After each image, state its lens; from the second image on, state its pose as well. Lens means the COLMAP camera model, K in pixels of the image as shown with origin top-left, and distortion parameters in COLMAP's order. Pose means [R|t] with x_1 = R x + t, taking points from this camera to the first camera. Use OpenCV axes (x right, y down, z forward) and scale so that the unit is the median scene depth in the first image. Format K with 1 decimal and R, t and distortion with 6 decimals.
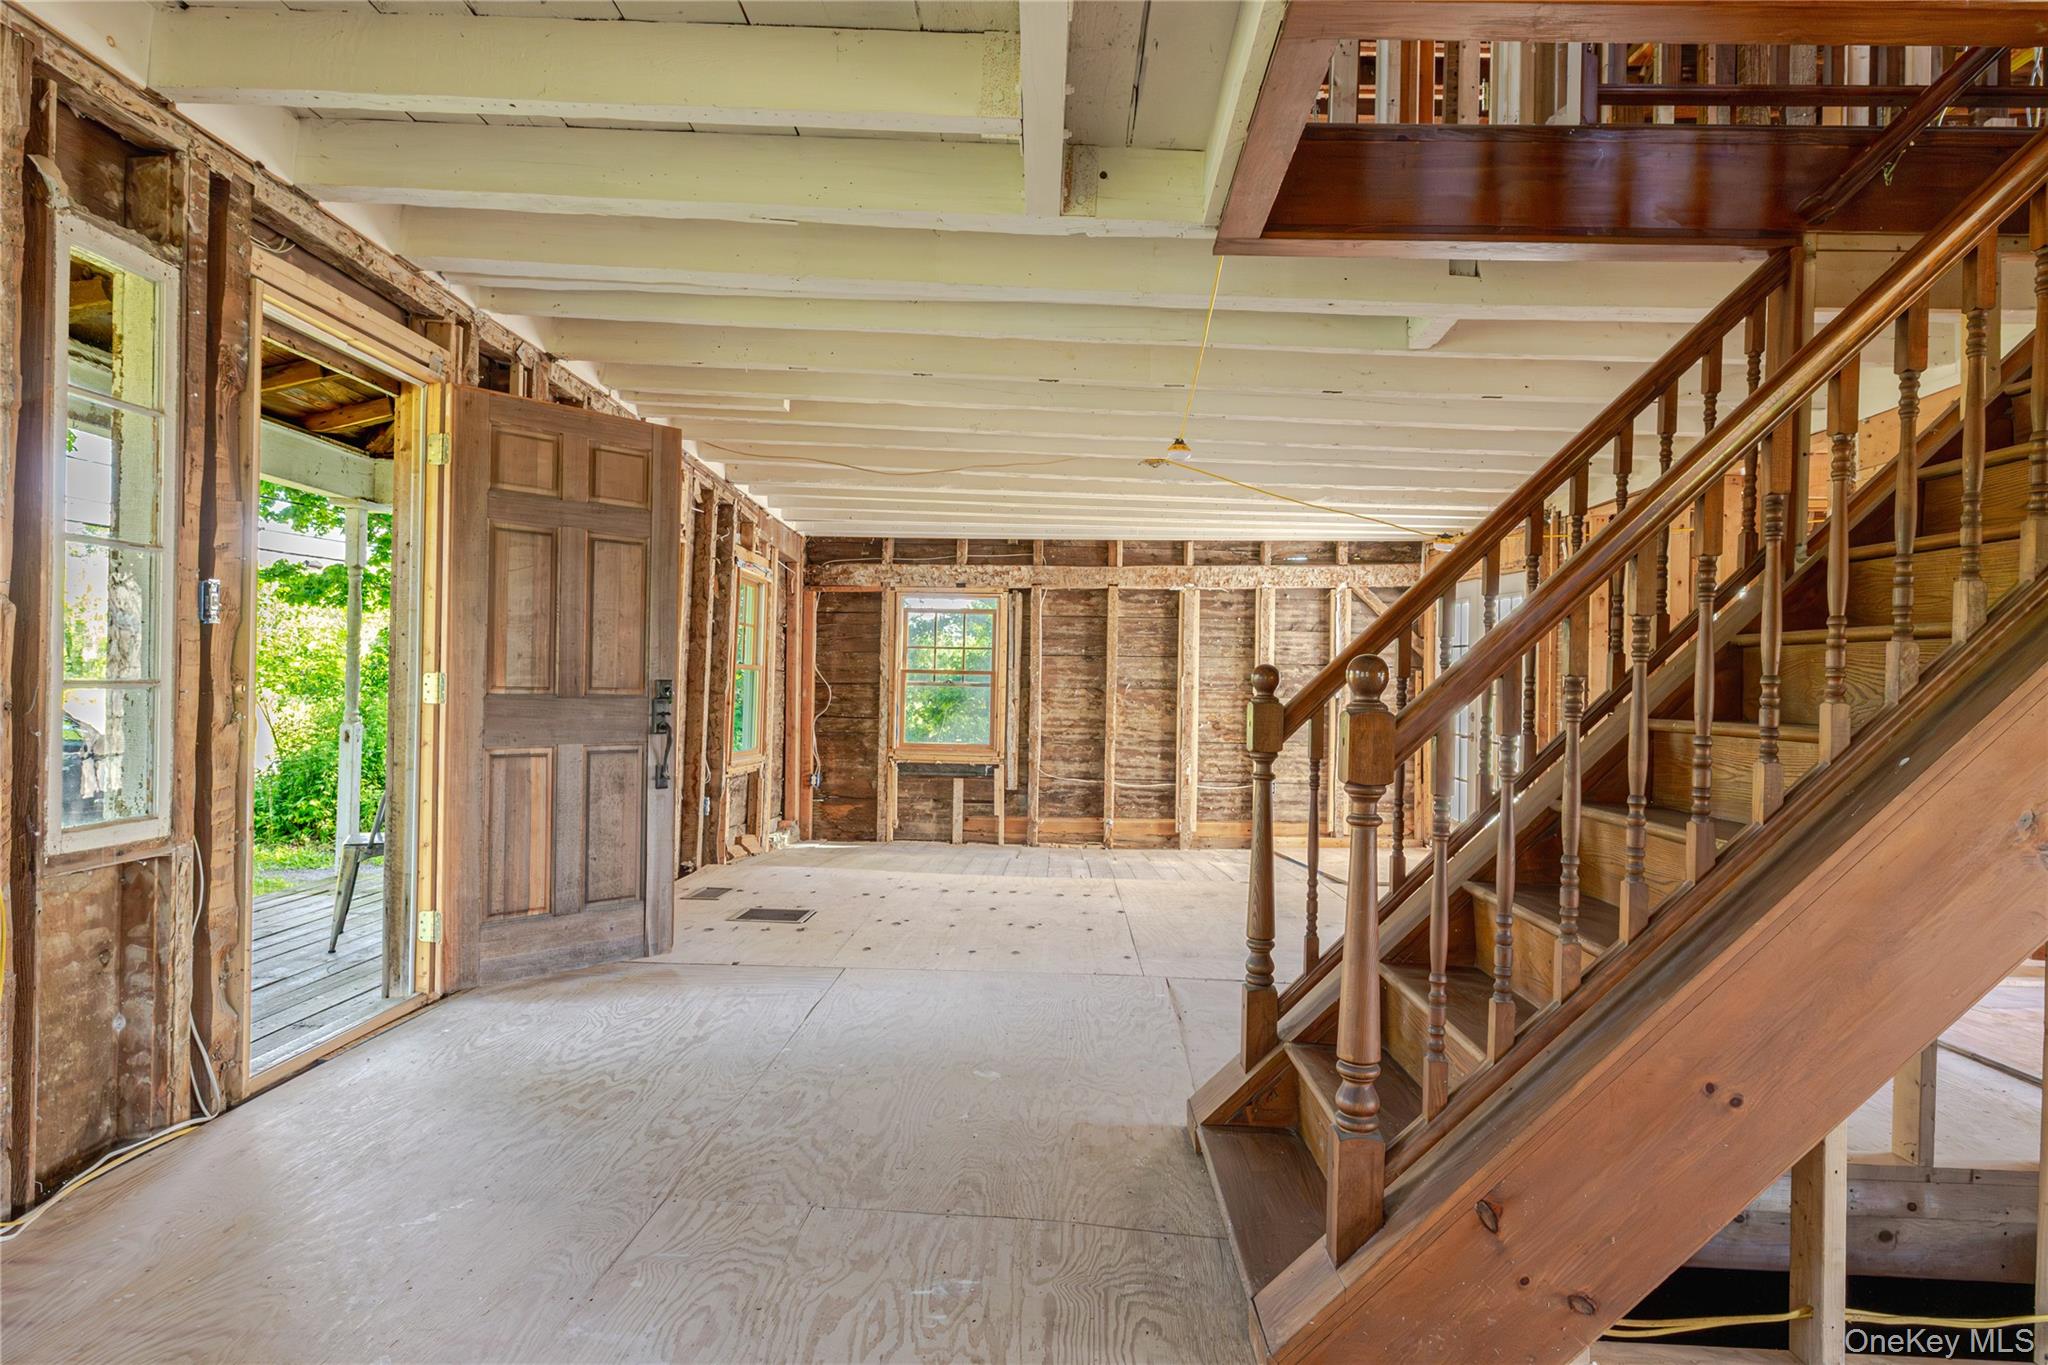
lens RADIAL K [[1110.6, 0, 1026.5], [0, 1110.6, 688.7], [0, 0, 1]] dist [-0.003266, -0.000476]
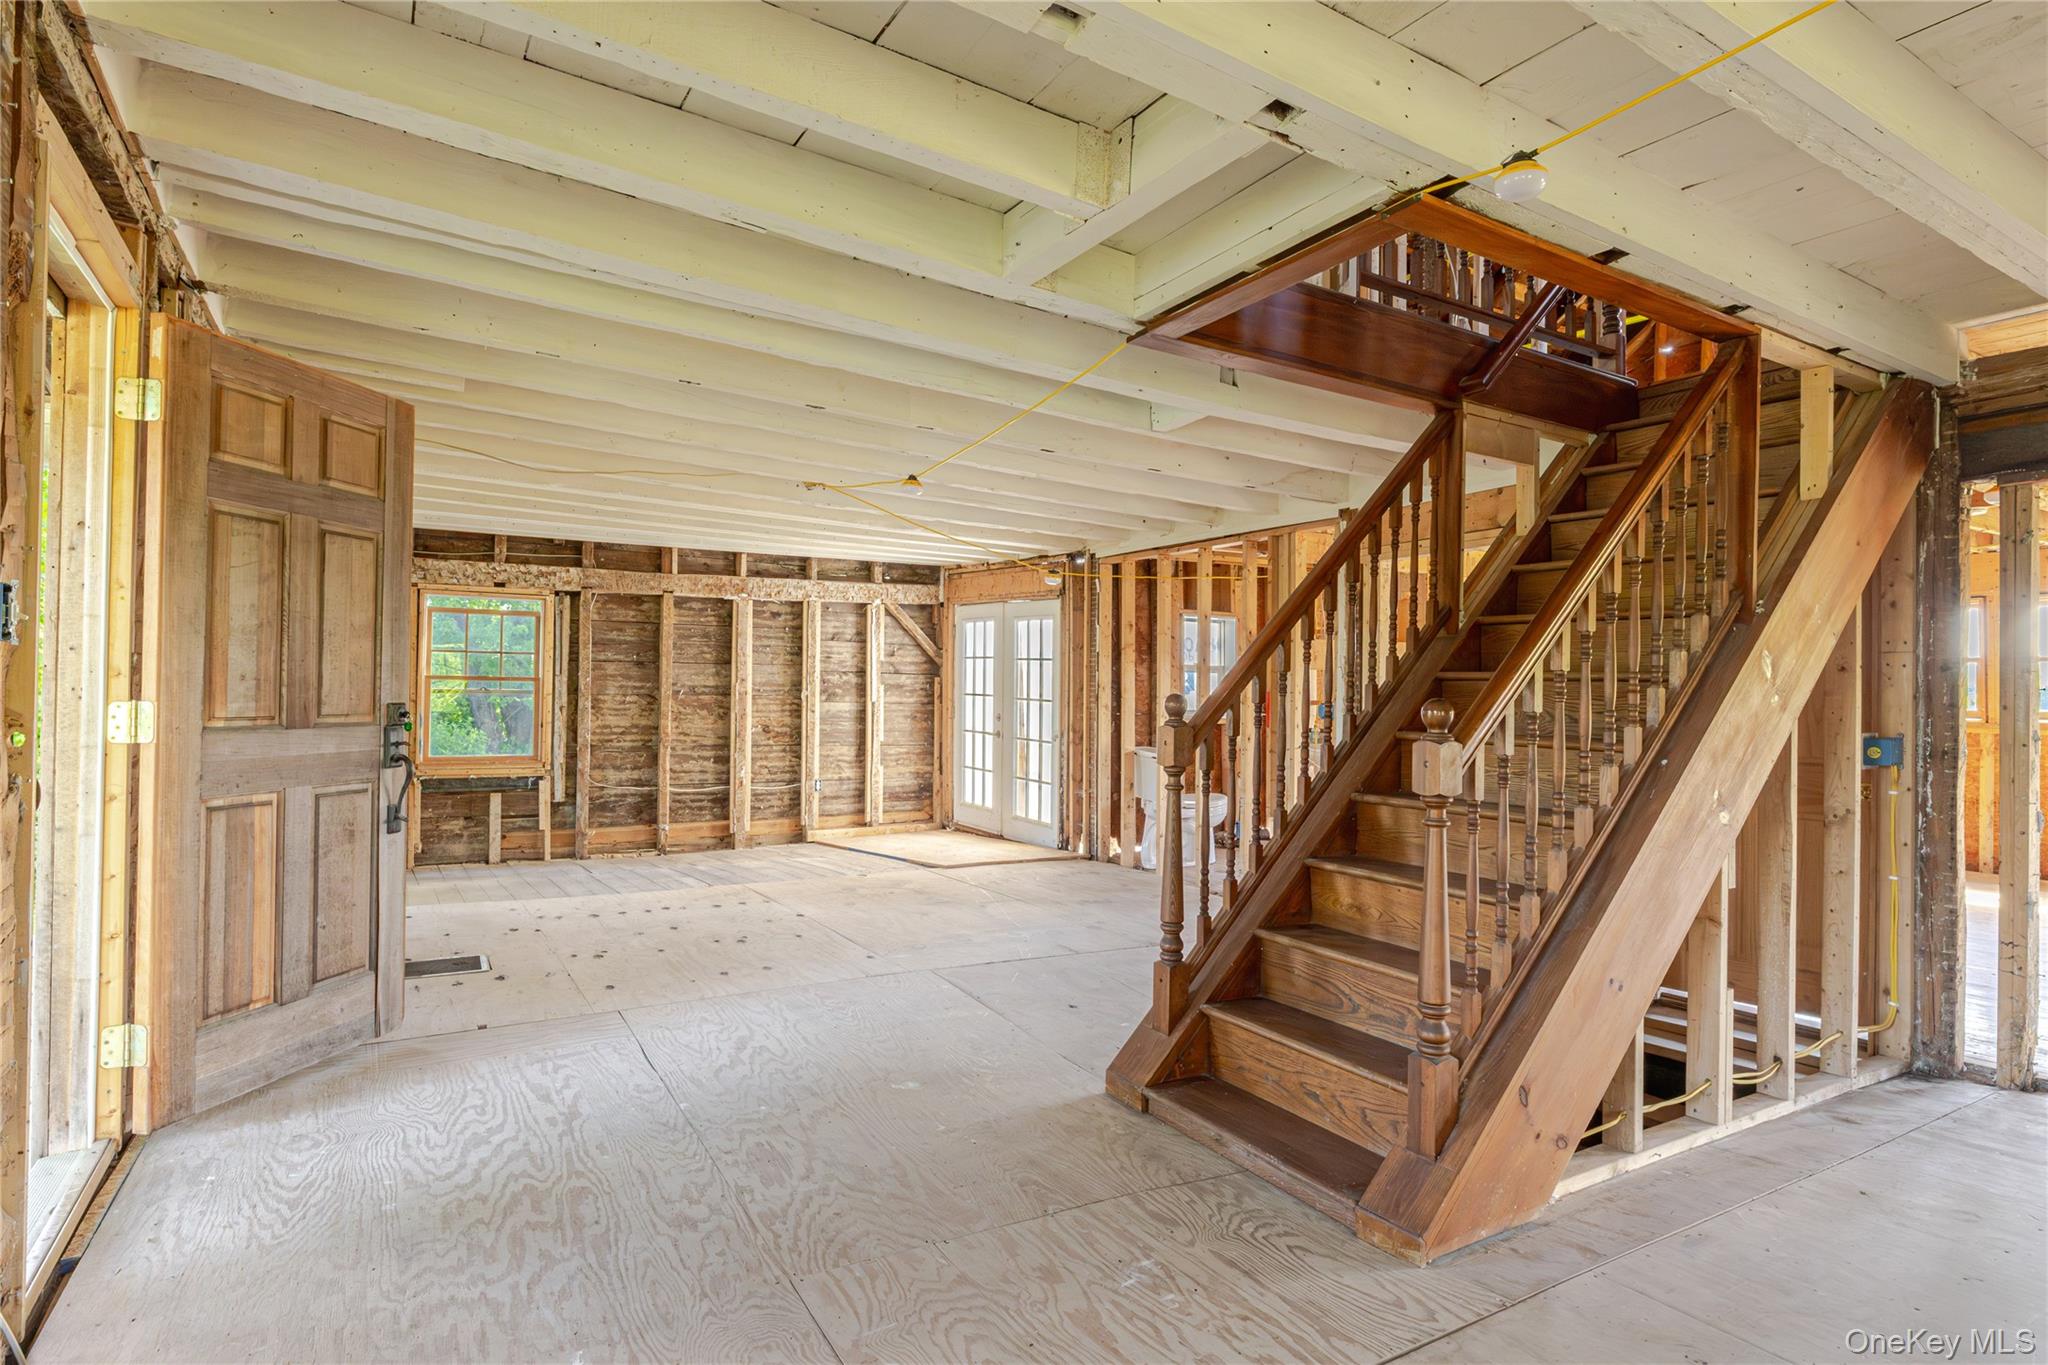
lens RADIAL K [[1035.5, 0, 1008.4], [0, 1035.5, 683.8], [0, 0, 1]] dist [-0.007221, 0.002484]
pose [[0.848127, -0.001788, 0.529790, -0.364953], [0.001936, 0.999998, 0.000275, -0.022810], [-0.529790, 0.000793, 0.848129, 0.099368]]
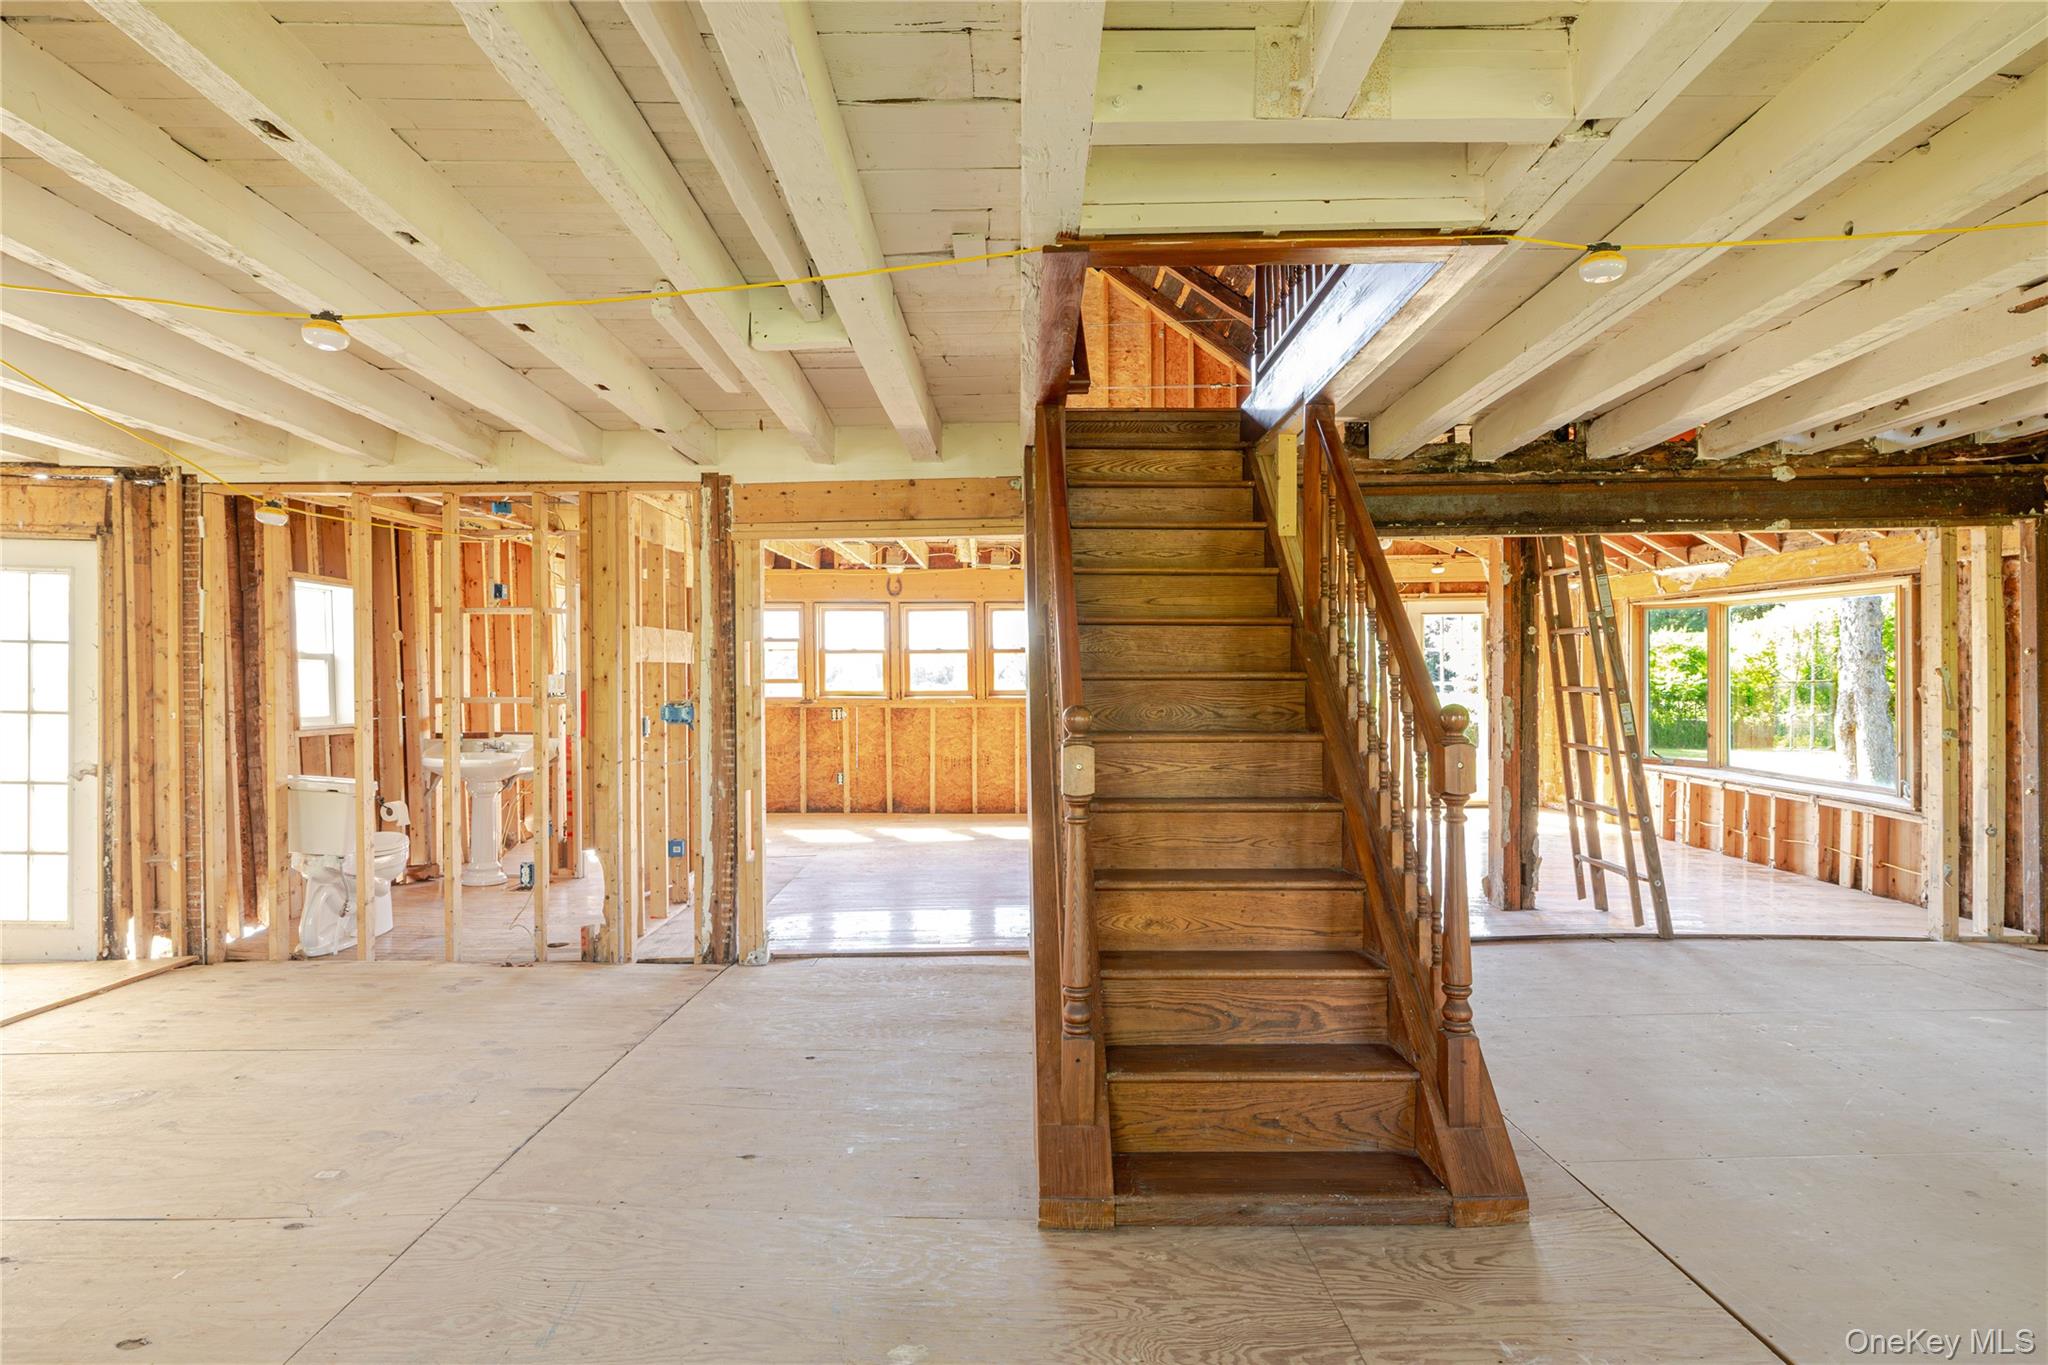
lens RADIAL K [[1110.6, 0, 1015.3], [0, 1110.6, 681.4], [0, 0, 1]] dist [-0.003266, -0.000476]
pose [[-0.015227, -0.019626, 0.999691, -0.523112], [0.007378, 0.999778, 0.019740, -0.043317], [-0.999857, 0.007676, -0.015079, 0.736610]]
